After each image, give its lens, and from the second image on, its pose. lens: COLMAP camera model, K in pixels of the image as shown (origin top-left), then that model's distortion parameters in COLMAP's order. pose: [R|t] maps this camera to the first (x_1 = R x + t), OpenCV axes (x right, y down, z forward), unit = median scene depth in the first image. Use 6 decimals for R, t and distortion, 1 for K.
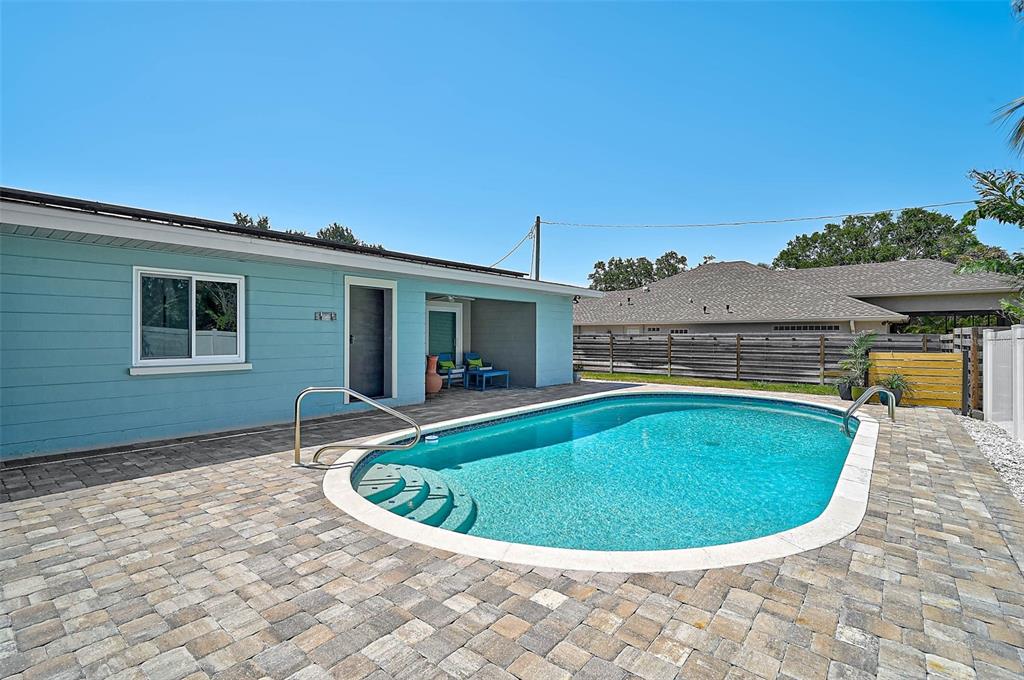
lens RADIAL K [[470.6, 0, 510.1], [0, 470.6, 338.6], [0, 0, 1]] dist [-0.006192, -0.000082]
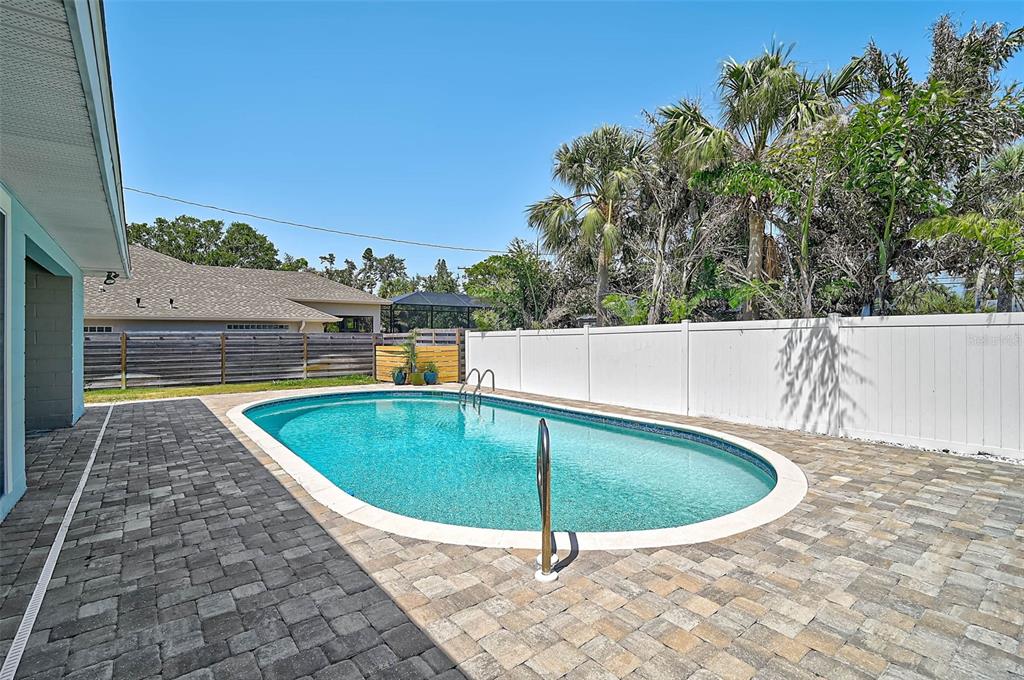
lens RADIAL K [[470.6, 0, 509.5], [0, 470.6, 336.0], [0, 0, 1]] dist [-0.006192, -0.000082]
pose [[0.221639, -0.004873, 0.975117, -1.142620], [0.007519, 0.999966, 0.003288, -0.009834], [-0.975100, 0.006603, 0.221668, 1.067884]]
